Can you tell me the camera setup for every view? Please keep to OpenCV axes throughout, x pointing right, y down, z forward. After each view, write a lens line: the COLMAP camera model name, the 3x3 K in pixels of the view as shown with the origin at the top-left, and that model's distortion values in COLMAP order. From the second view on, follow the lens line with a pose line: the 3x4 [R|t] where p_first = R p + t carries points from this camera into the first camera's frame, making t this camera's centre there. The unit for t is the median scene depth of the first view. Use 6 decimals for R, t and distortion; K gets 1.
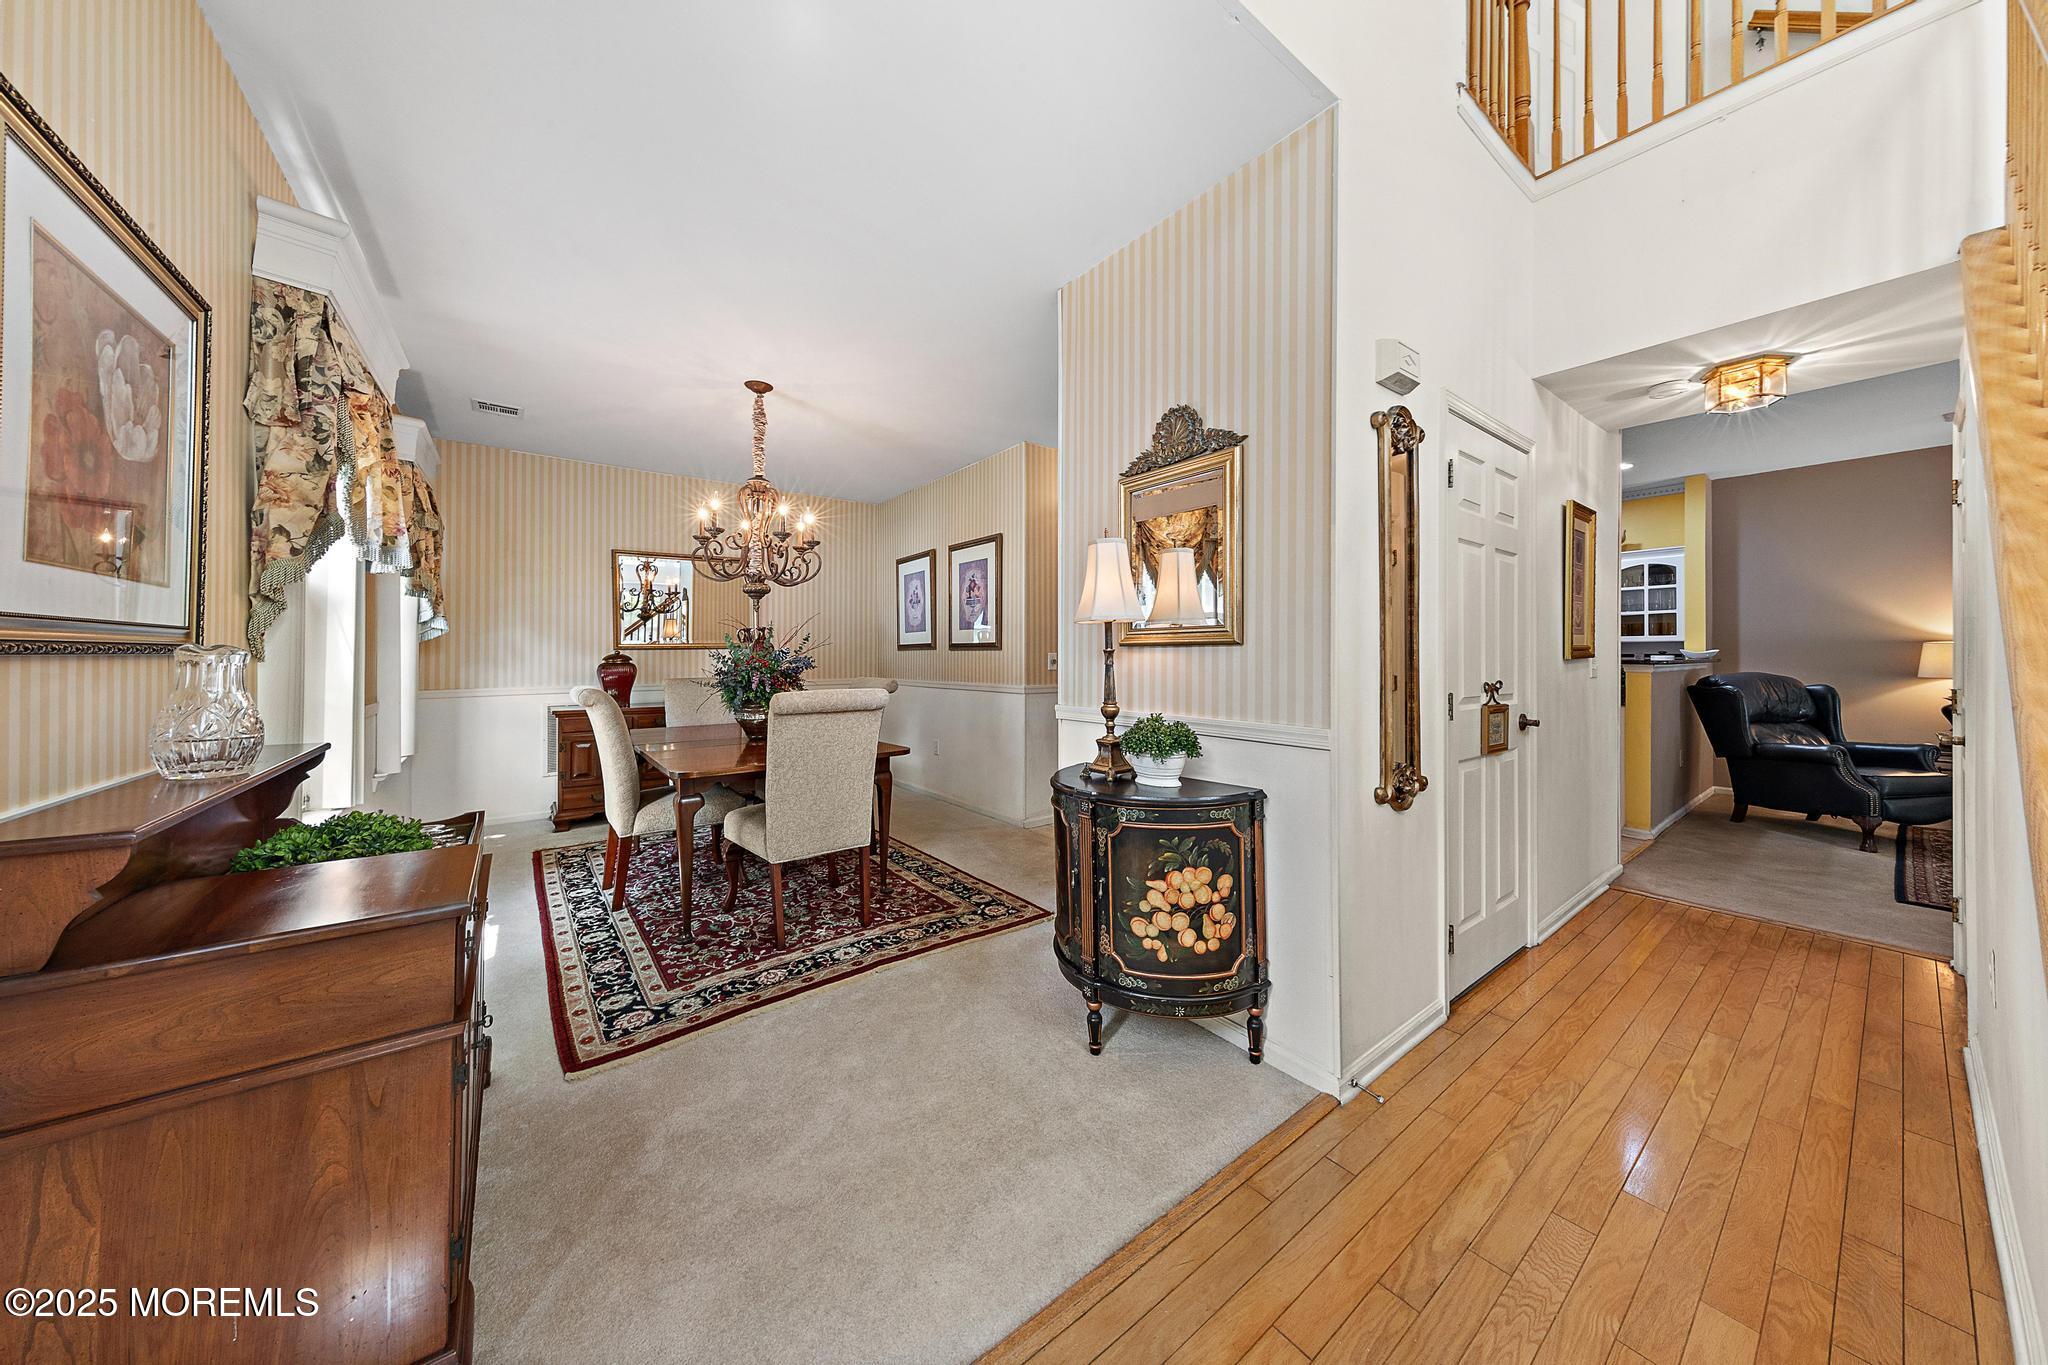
lens RADIAL K [[651.6, 0, 1035.0], [0, 651.6, 654.5], [0, 0, 1]] dist [0.011187, -0.000532]
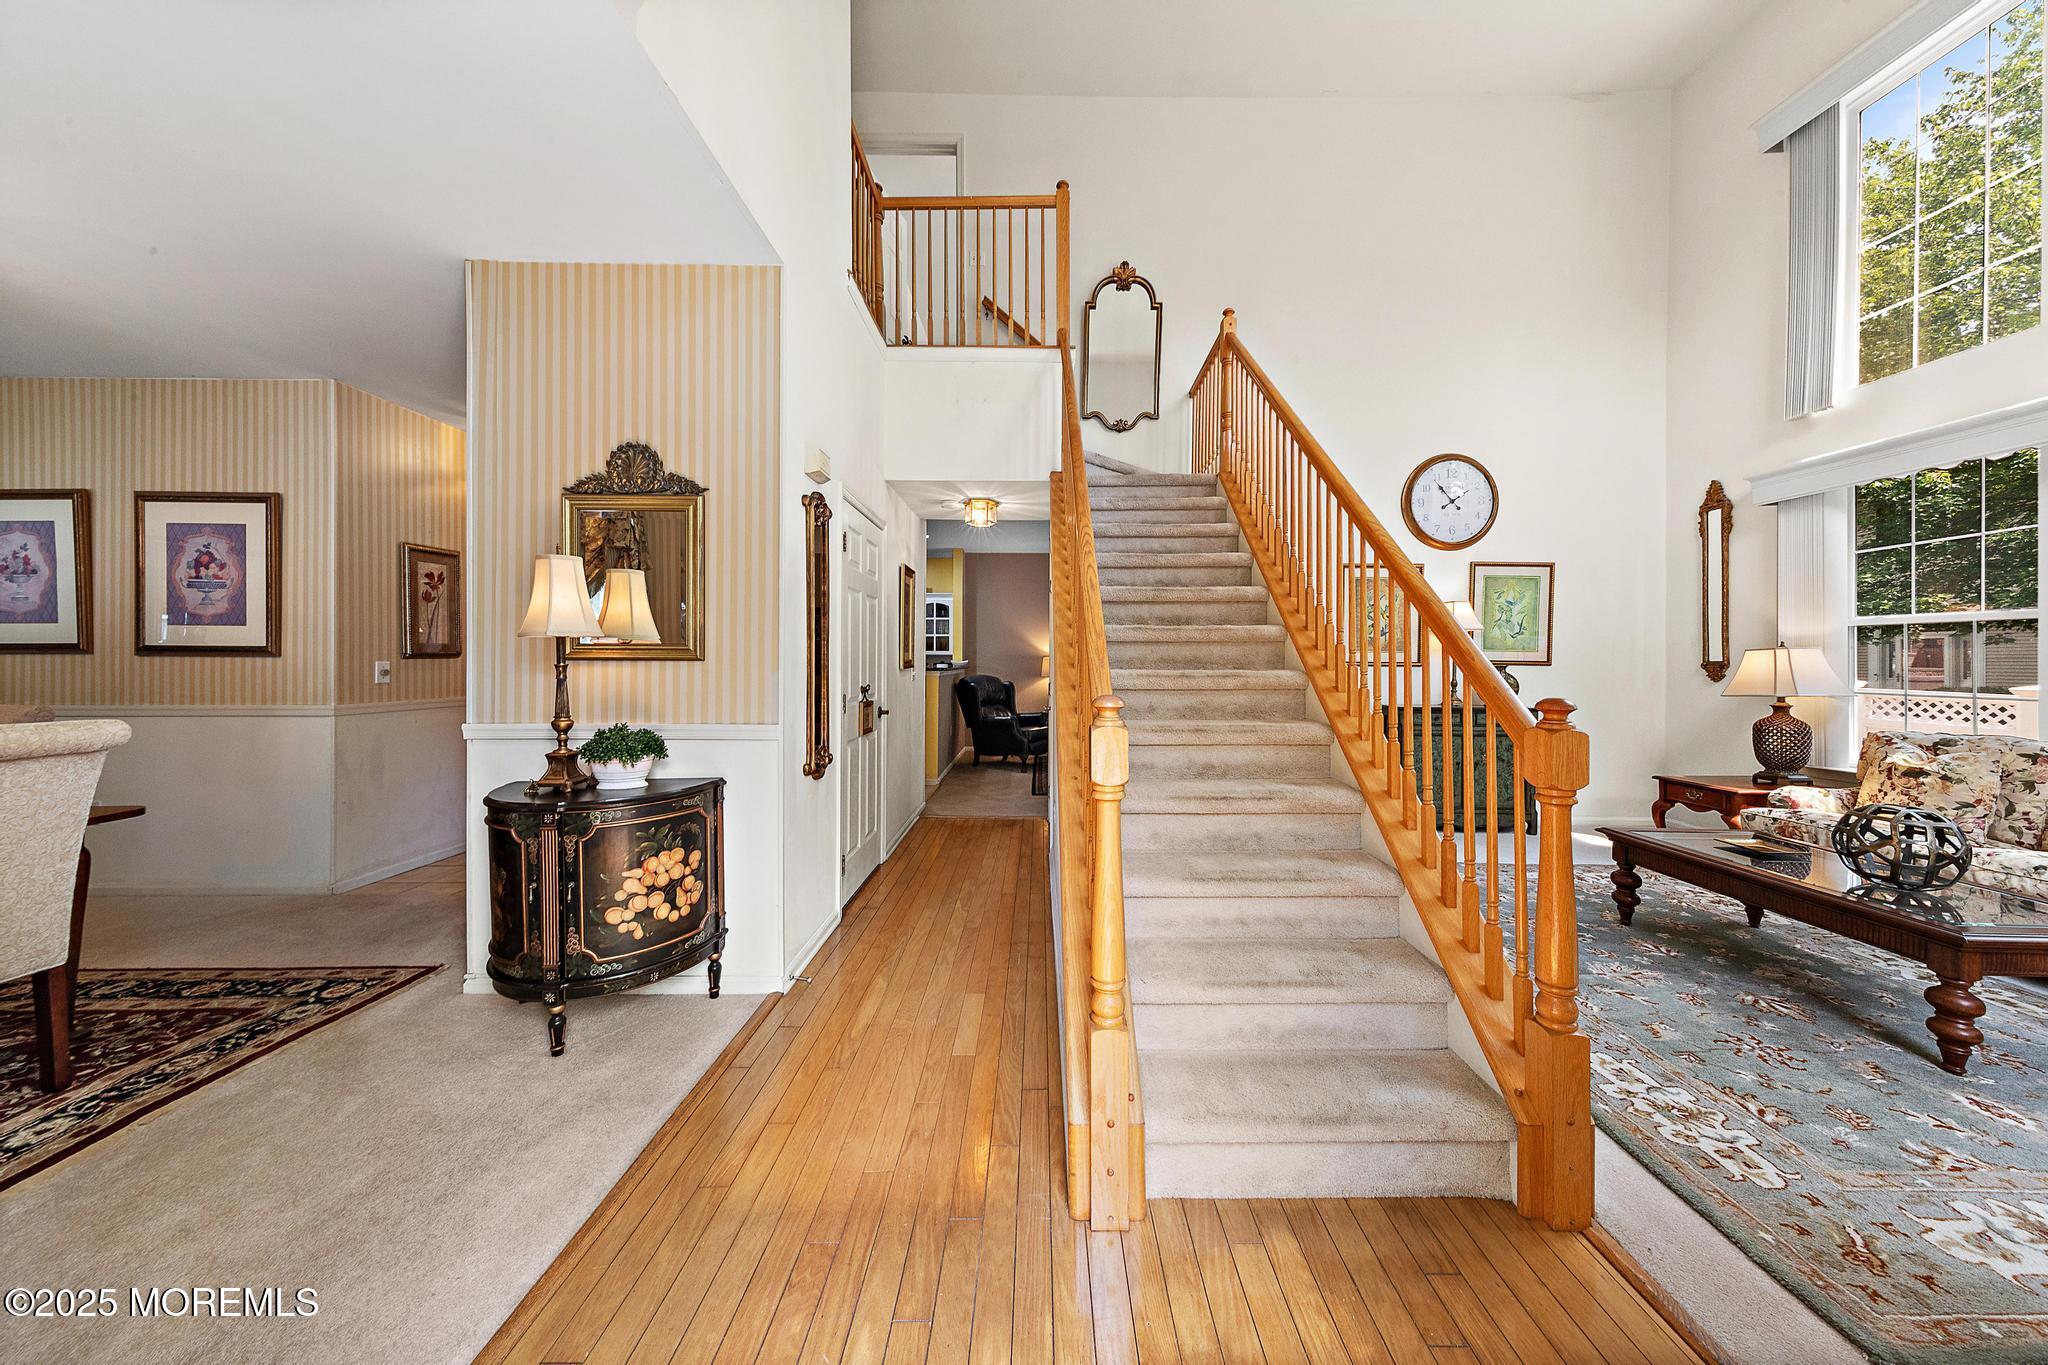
lens RADIAL K [[651.6, 0, 1020.2], [0, 651.6, 663.5], [0, 0, 1]] dist [0.011187, -0.000532]
pose [[0.630726, 0.000387, 0.776006, -0.171326], [-0.006181, 0.999971, 0.004525, -0.013255], [-0.775981, -0.007651, 0.630709, -0.148241]]
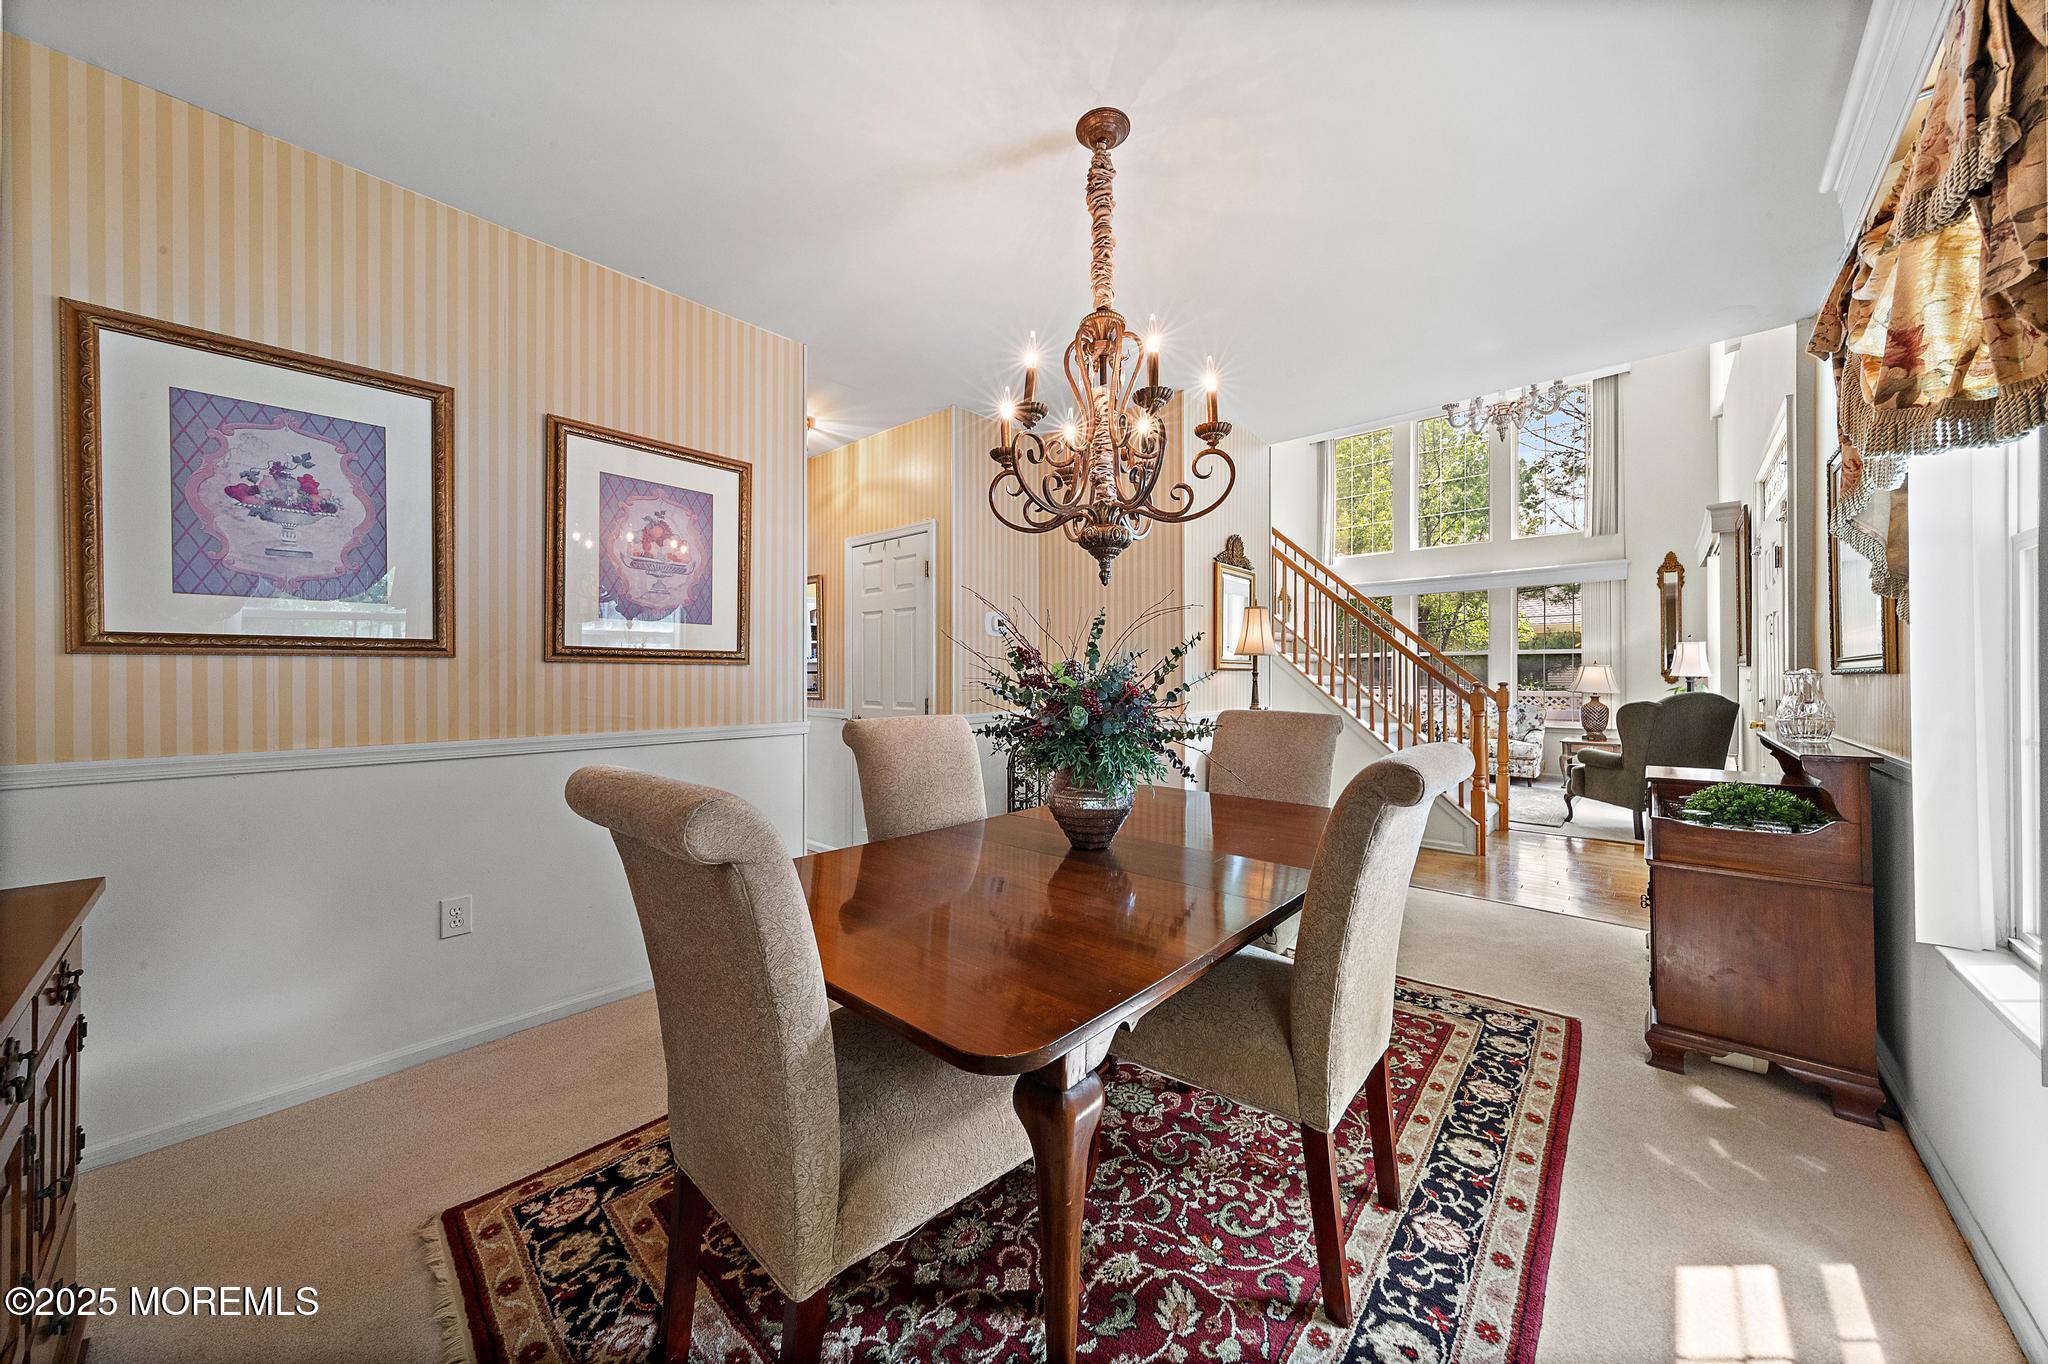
lens RADIAL K [[685.6, 0, 1018.6], [0, 685.6, 681.6], [0, 0, 1]] dist [0.000059, 0.000395]
pose [[-0.159611, -0.004061, 0.987172, -1.172532], [-0.002426, 0.999990, 0.003722, 0.008411], [-0.987177, -0.001801, -0.159619, 1.453518]]
